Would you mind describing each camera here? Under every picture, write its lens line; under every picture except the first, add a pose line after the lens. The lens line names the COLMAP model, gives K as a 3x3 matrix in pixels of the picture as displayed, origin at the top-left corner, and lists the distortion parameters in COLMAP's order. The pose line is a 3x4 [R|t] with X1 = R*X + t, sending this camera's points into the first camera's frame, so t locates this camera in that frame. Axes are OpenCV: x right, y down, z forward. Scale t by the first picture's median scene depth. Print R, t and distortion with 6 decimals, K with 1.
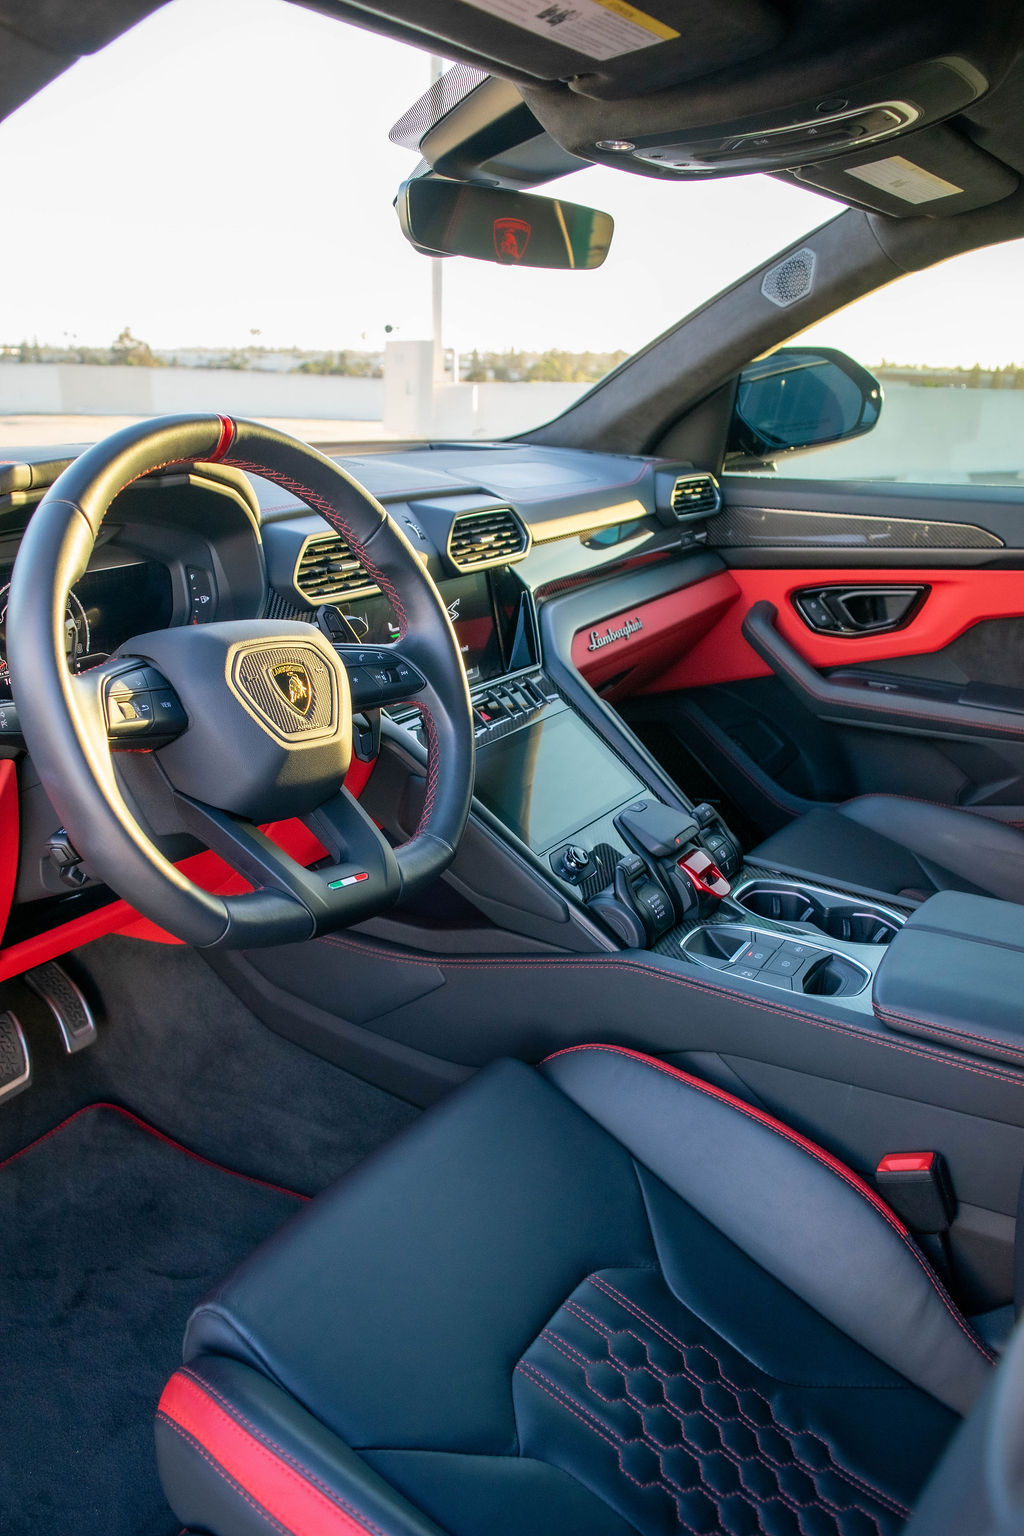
lens RADIAL K [[1211.2, 0, 503.0], [0, 1211.2, 771.1], [0, 0, 1]] dist [-0.094993, 0.009128]
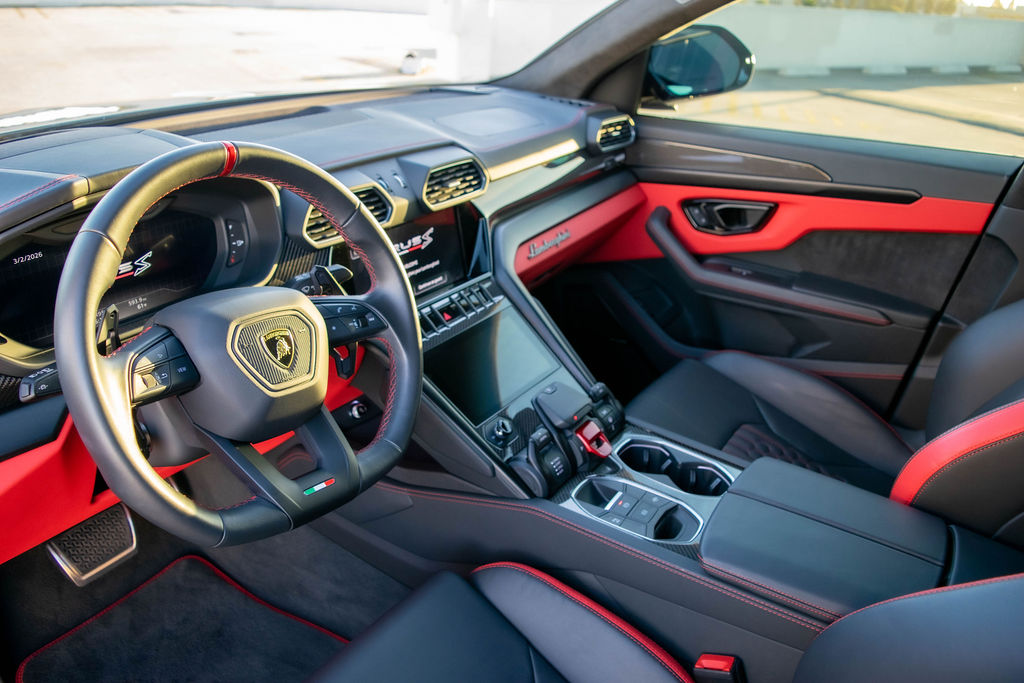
lens RADIAL K [[807.4, 0, 511.1], [0, 807.4, 338.3], [0, 0, 1]] dist [-0.094993, 0.009128]
pose [[0.999579, 0.028395, 0.005985, 0.057735], [-0.028864, 0.994141, 0.104169, -0.125910], [-0.002992, -0.104297, 0.994542, 0.062850]]
